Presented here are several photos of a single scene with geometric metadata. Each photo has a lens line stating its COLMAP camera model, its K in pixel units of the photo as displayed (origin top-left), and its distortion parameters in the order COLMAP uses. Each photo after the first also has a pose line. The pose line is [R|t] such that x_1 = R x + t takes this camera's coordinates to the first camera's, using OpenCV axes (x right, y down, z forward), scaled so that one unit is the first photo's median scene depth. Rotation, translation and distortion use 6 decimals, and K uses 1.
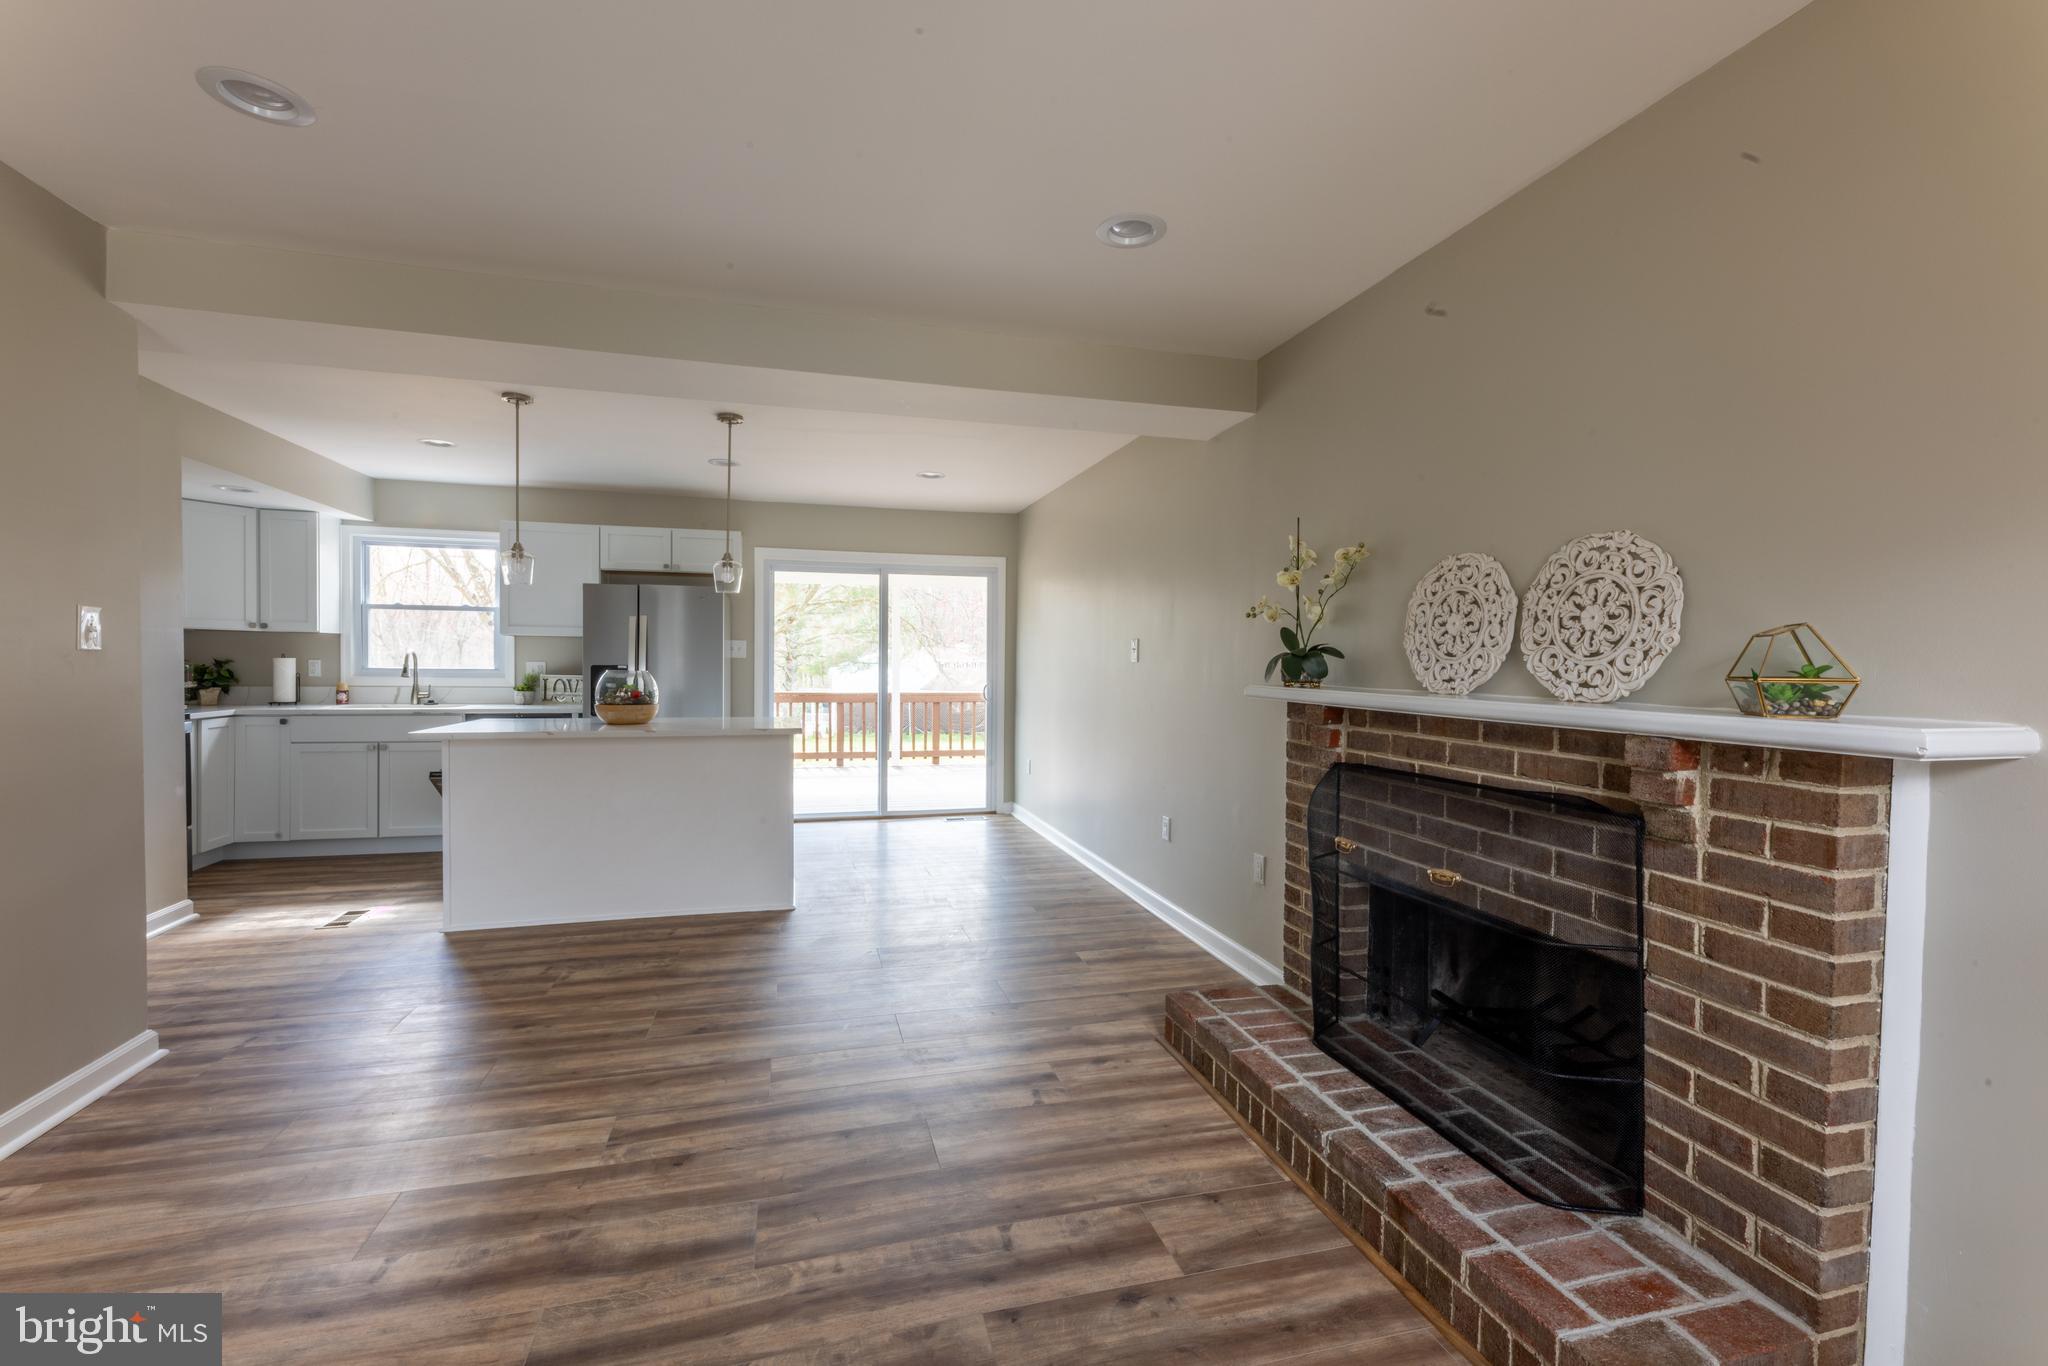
lens RADIAL K [[849.2, 0, 1004.1], [0, 849.2, 678.1], [0, 0, 1]] dist [0.003213, -0.000163]
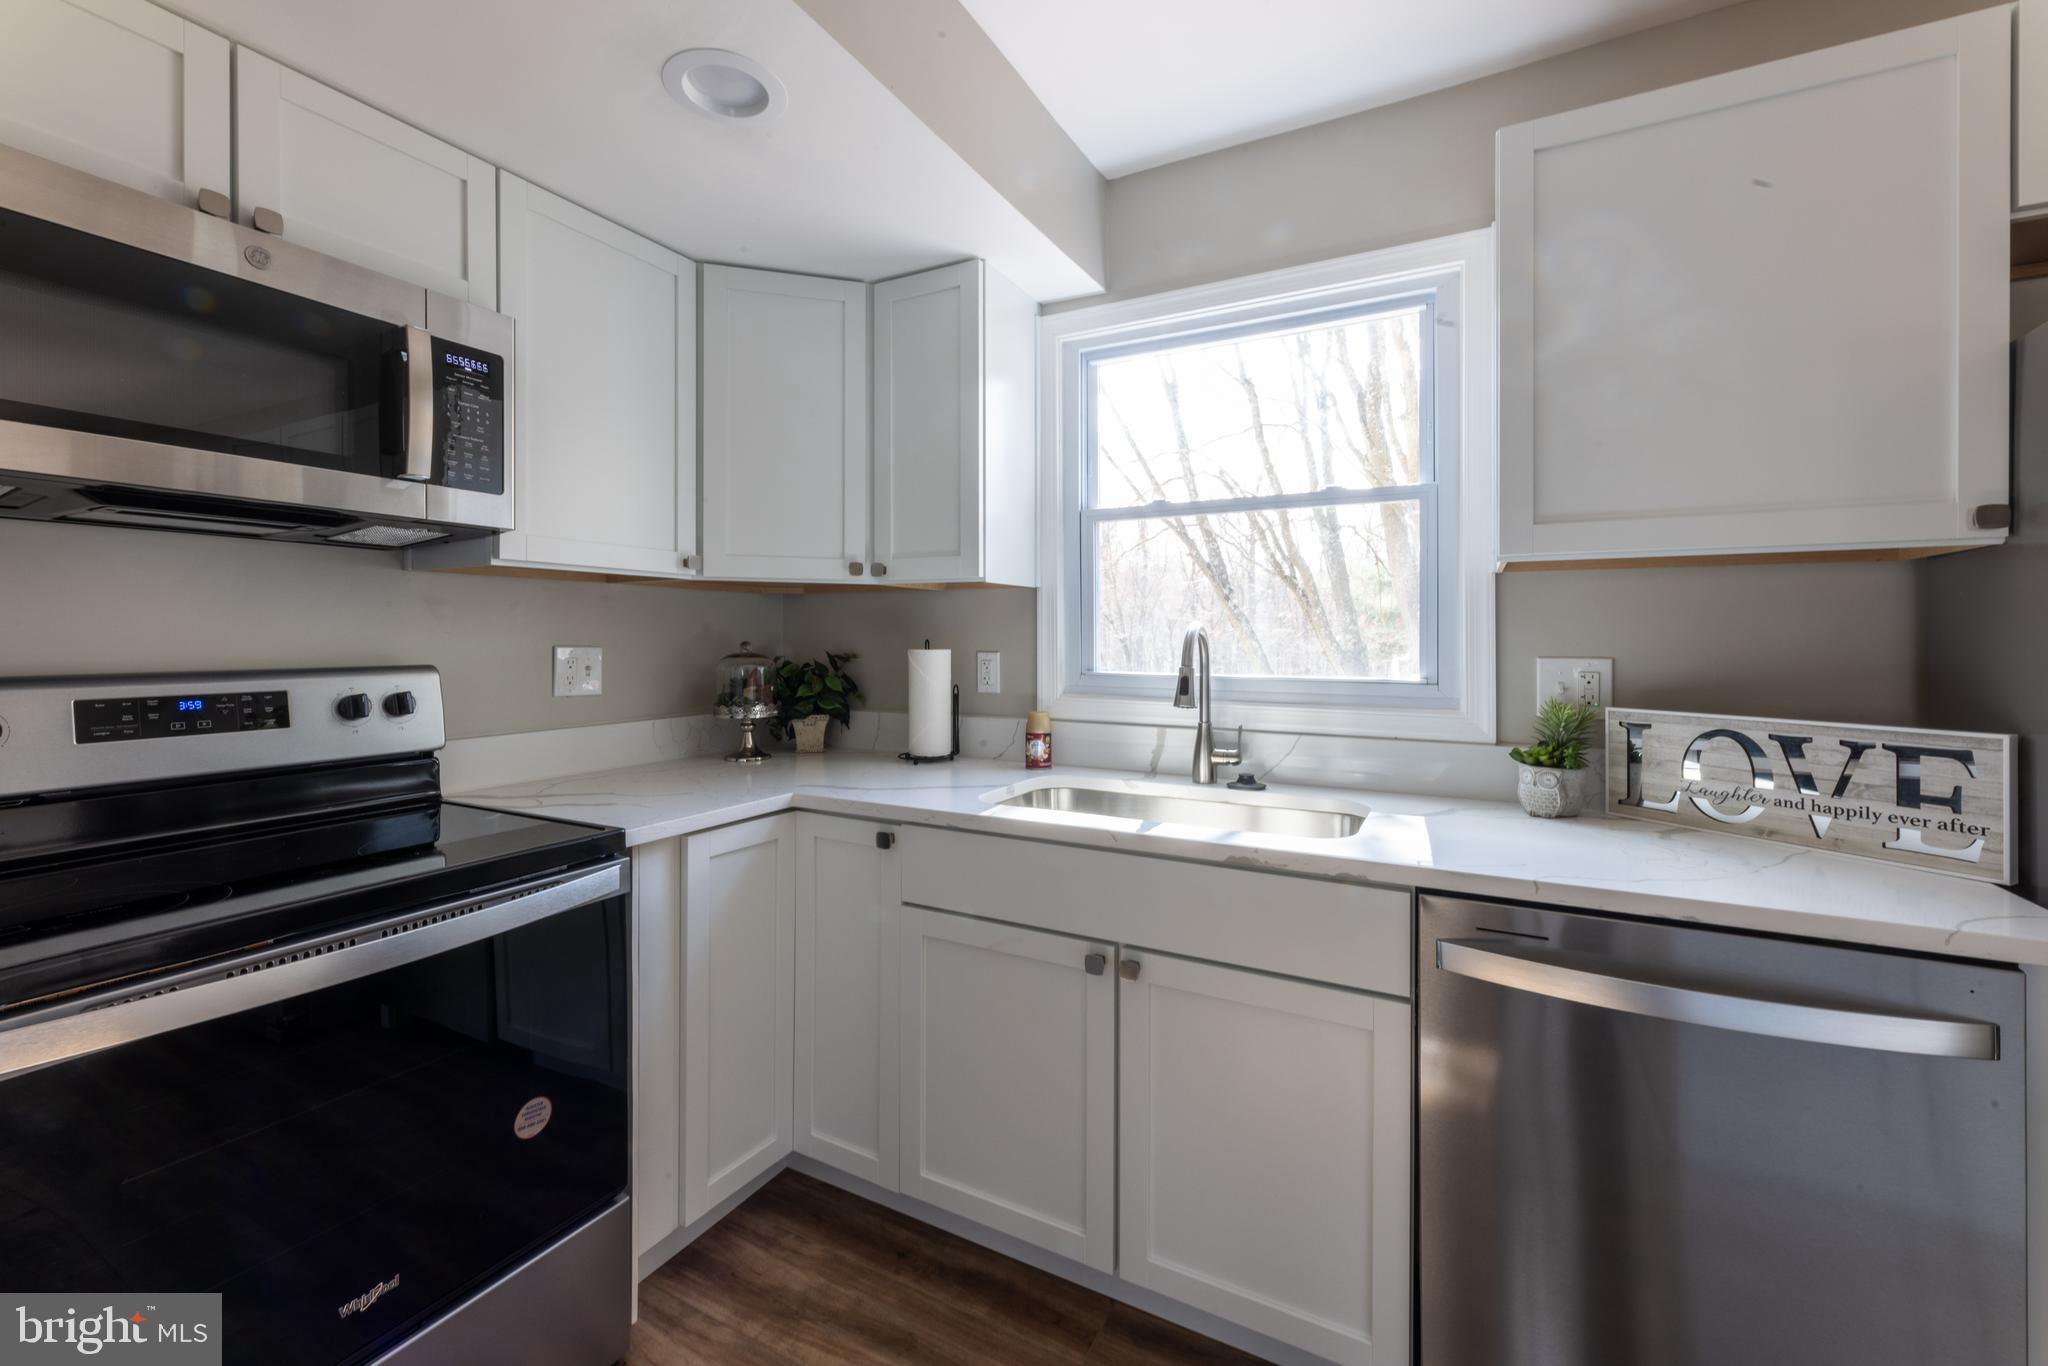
lens RADIAL K [[849.2, 0, 1047.8], [0, 849.2, 636.0], [0, 0, 1]] dist [0.003213, -0.000163]
pose [[0.752654, -0.015157, -0.658242, -0.528735], [0.002805, 0.999800, -0.019815, -0.021824], [0.658410, 0.013068, 0.752546, 0.725546]]
